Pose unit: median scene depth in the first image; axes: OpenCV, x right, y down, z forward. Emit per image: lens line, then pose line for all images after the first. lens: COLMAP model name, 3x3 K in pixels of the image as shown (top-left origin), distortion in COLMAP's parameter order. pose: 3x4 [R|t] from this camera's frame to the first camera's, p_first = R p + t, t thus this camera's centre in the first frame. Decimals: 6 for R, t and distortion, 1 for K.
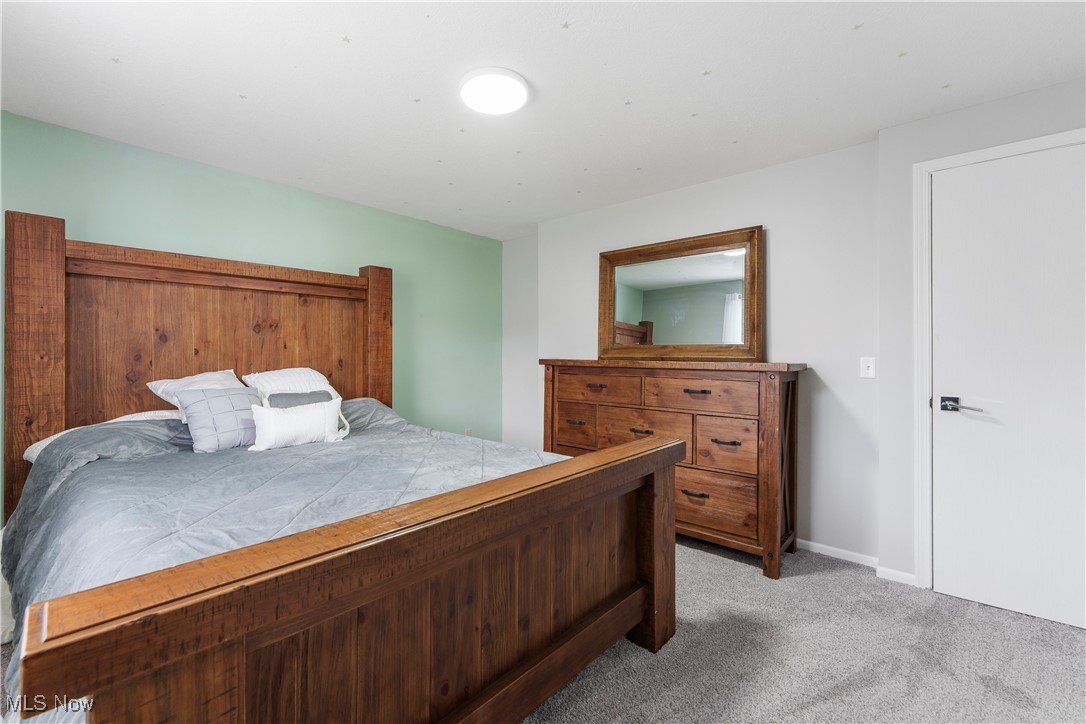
lens RADIAL K [[441.3, 0, 541.0], [0, 441.3, 348.3], [0, 0, 1]] dist [-0.000513, -0.000103]
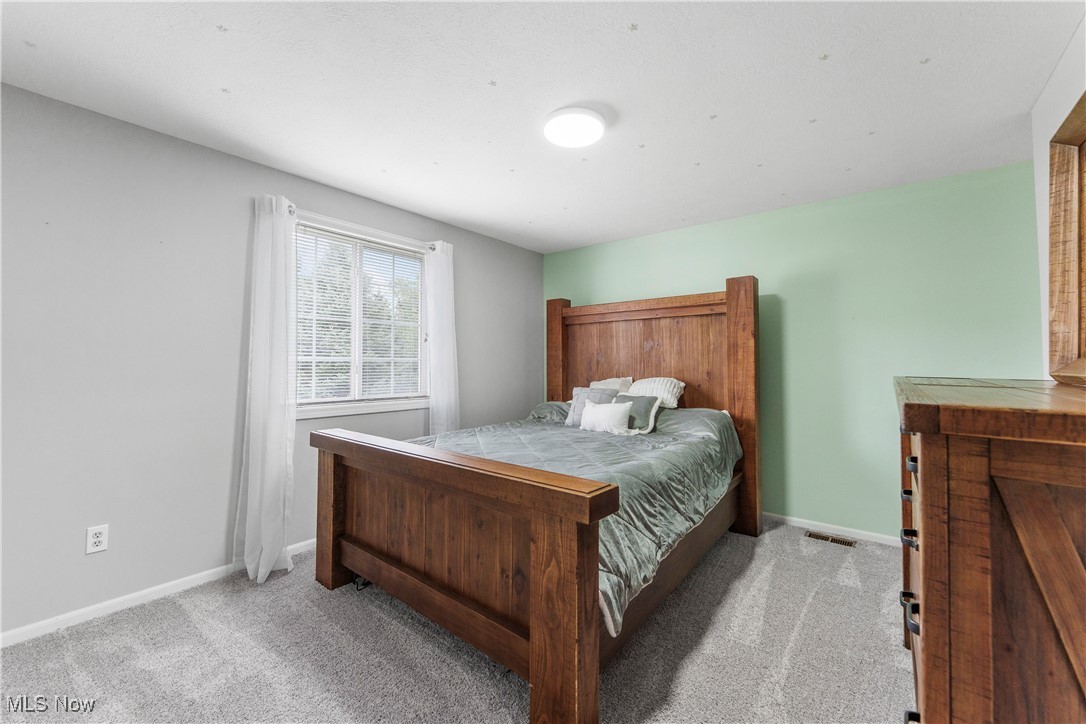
lens RADIAL K [[441.3, 0, 541.0], [0, 441.3, 348.3], [0, 0, 1]] dist [-0.000513, -0.000103]
pose [[0.051470, -0.039384, -0.997898, 1.093352], [0.005755, 0.999217, -0.039139, 0.013807], [0.998658, -0.003728, 0.051656, 0.981787]]
